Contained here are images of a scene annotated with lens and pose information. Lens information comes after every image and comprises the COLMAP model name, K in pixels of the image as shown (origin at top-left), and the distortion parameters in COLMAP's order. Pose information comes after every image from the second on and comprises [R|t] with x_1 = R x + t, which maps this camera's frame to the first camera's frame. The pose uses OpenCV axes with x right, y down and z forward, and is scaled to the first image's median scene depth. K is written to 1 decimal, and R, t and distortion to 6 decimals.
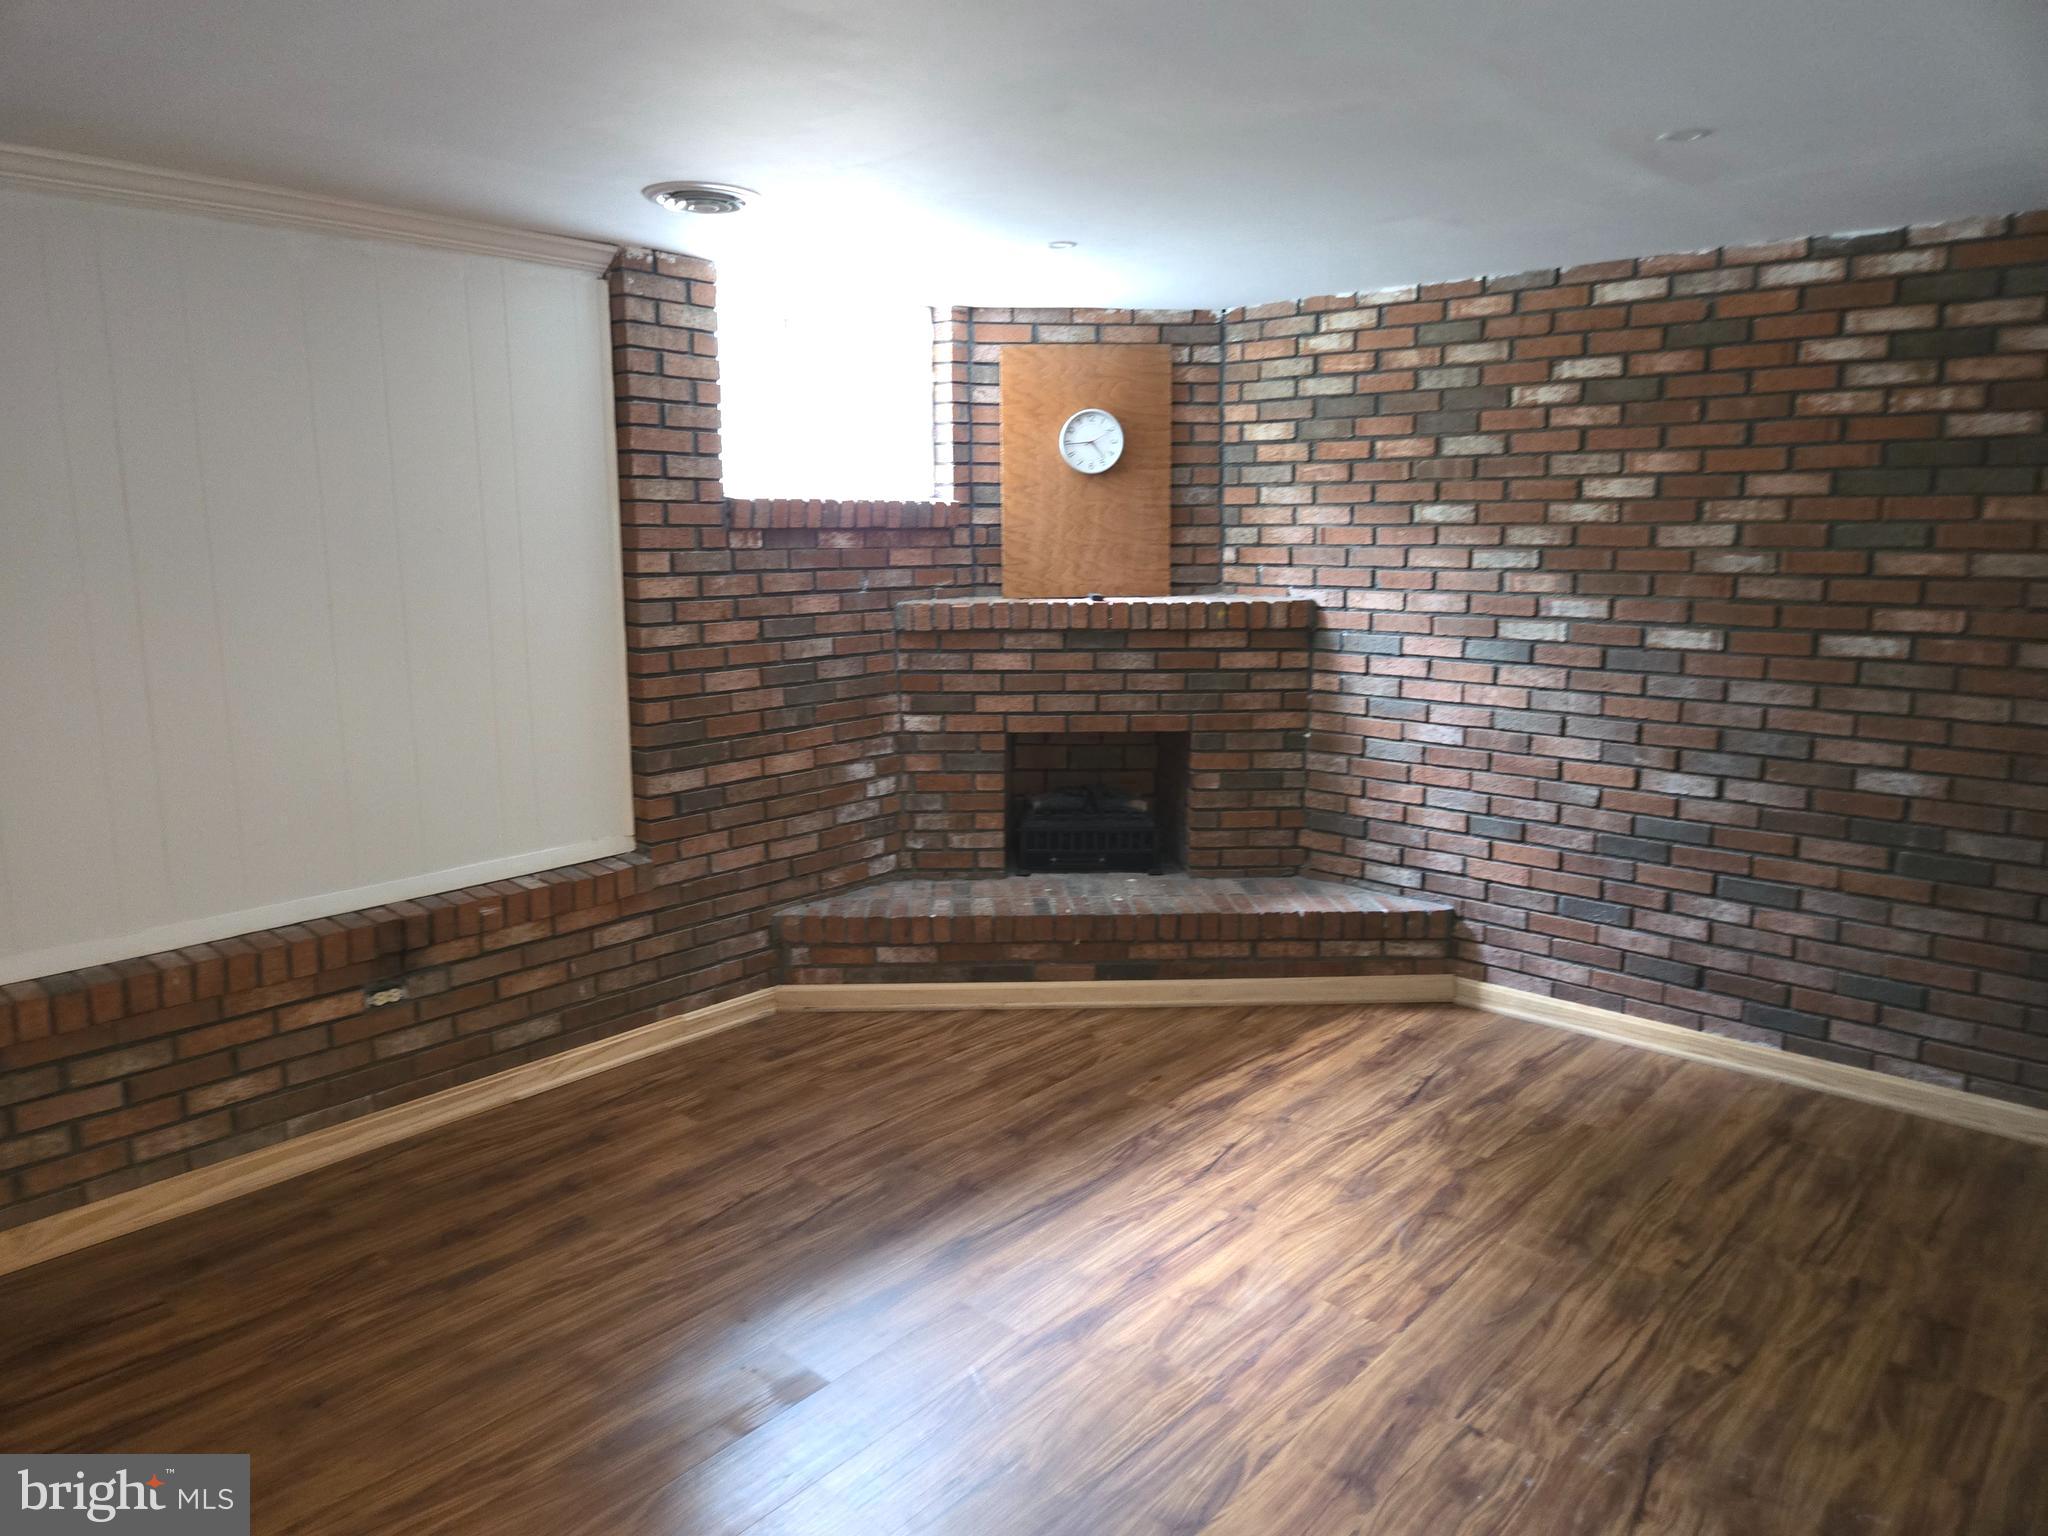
lens RADIAL K [[1372.8, 0, 956.9], [0, 1372.8, 764.9], [0, 0, 1]] dist [0.063025, -0.040827]
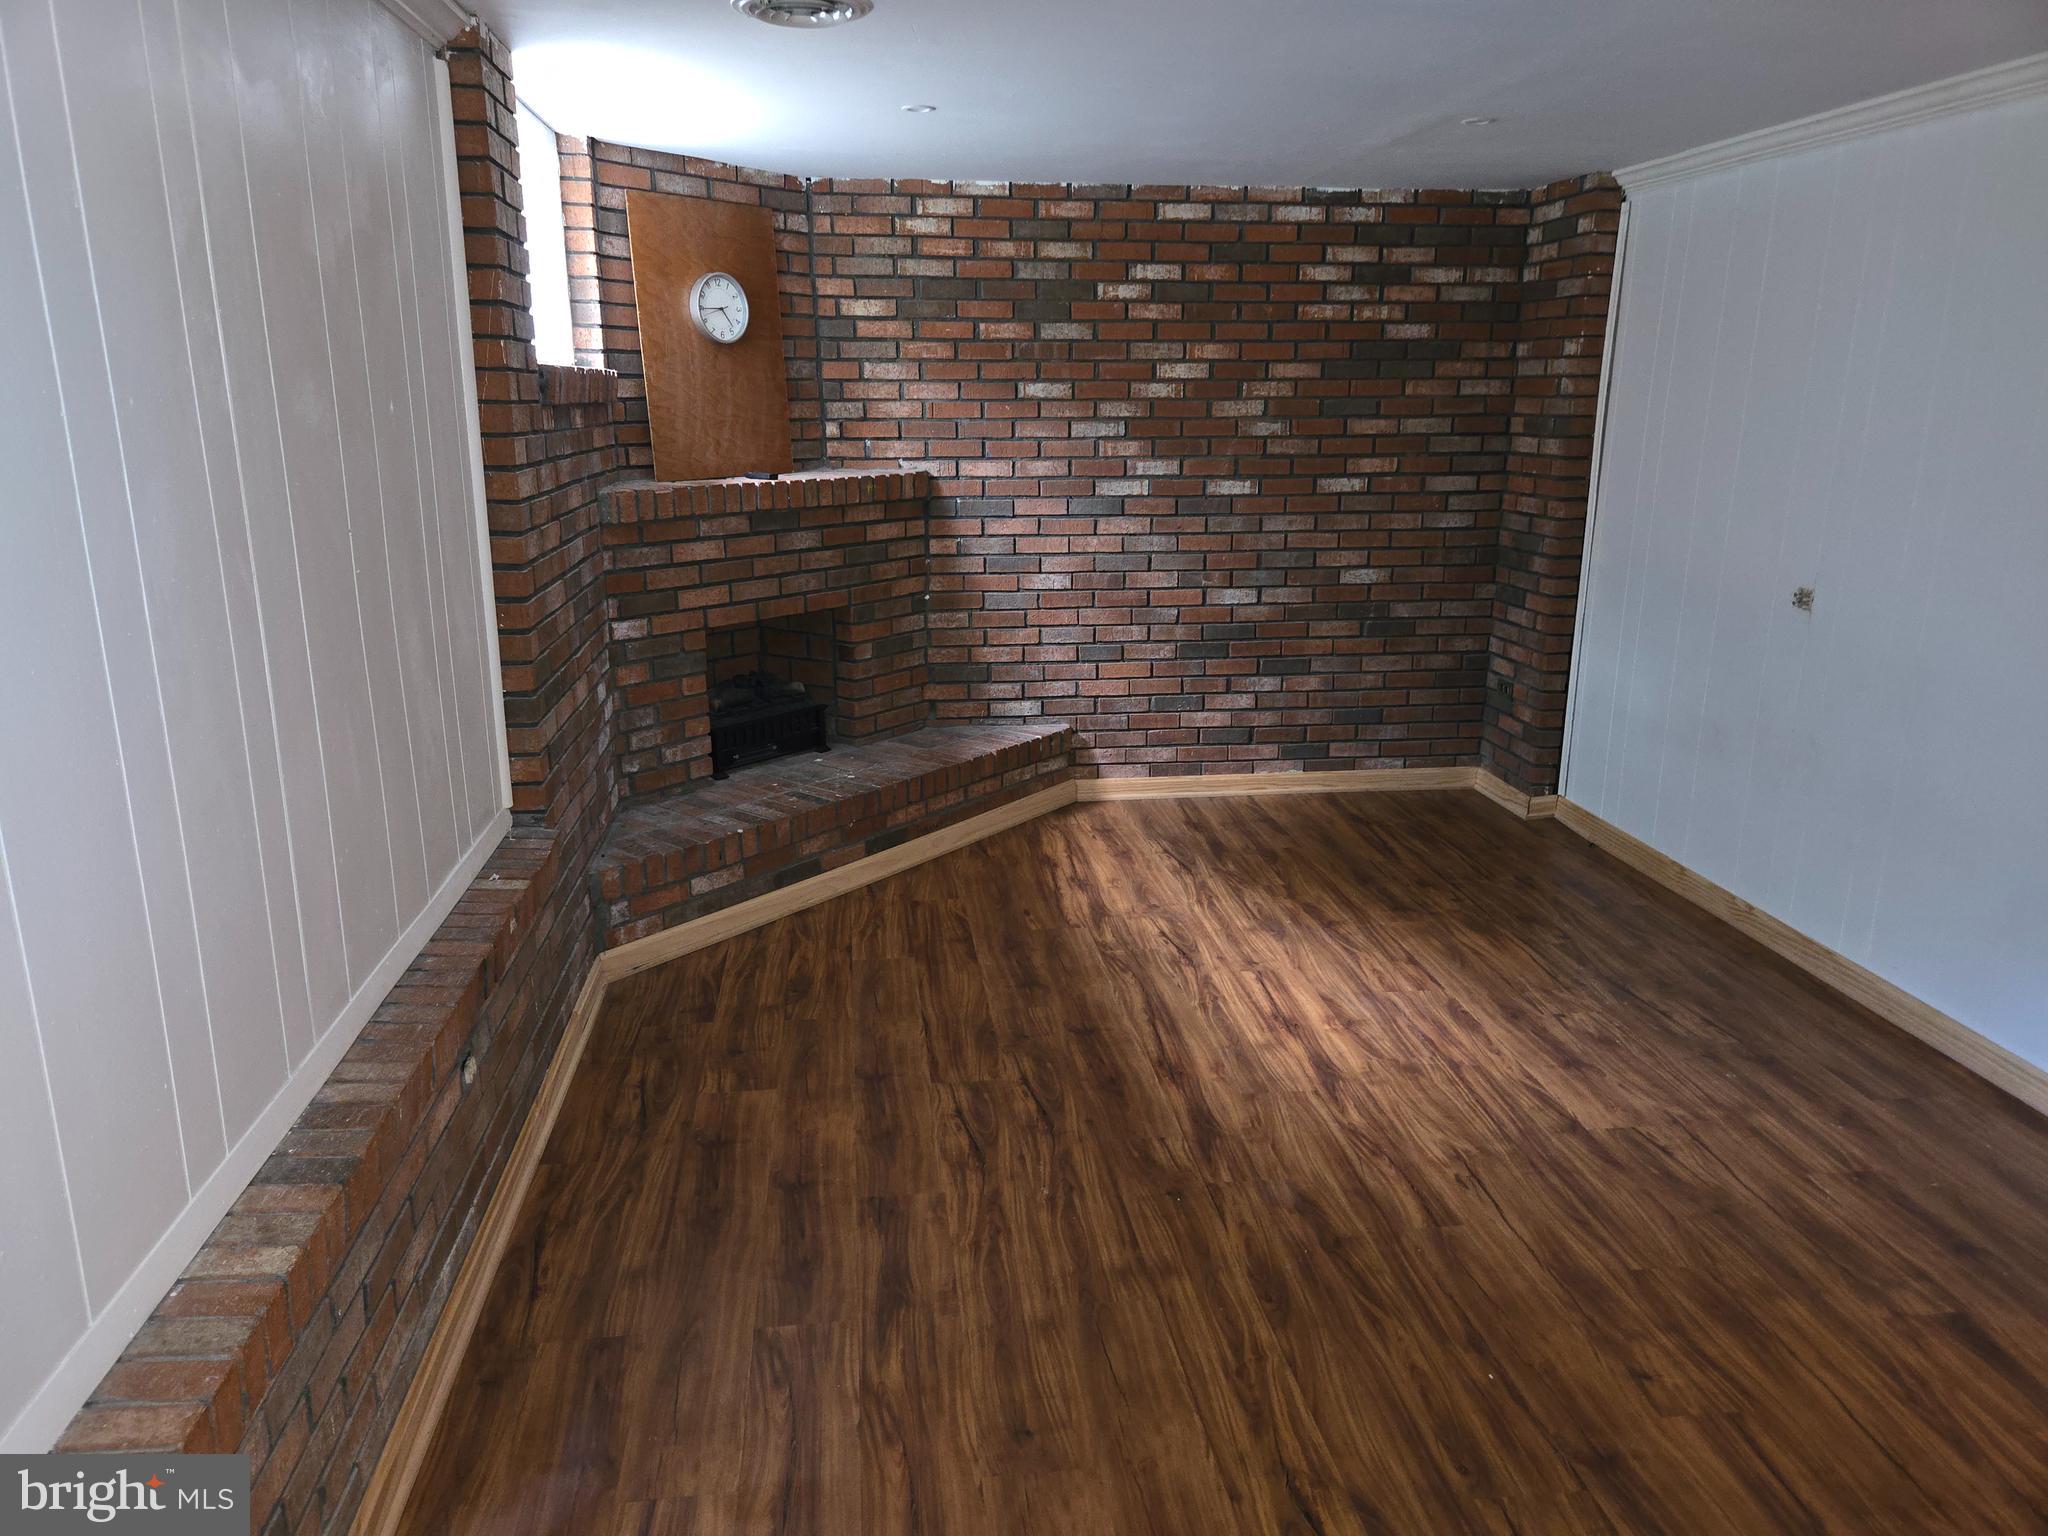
lens RADIAL K [[1372.8, 0, 1029.6], [0, 1372.8, 765.2], [0, 0, 1]] dist [0.063025, -0.040827]
pose [[0.650690, -0.198484, 0.732944, -0.607560], [0.133548, 0.980101, 0.146854, -0.047265], [-0.747508, 0.002327, 0.664249, 0.255555]]
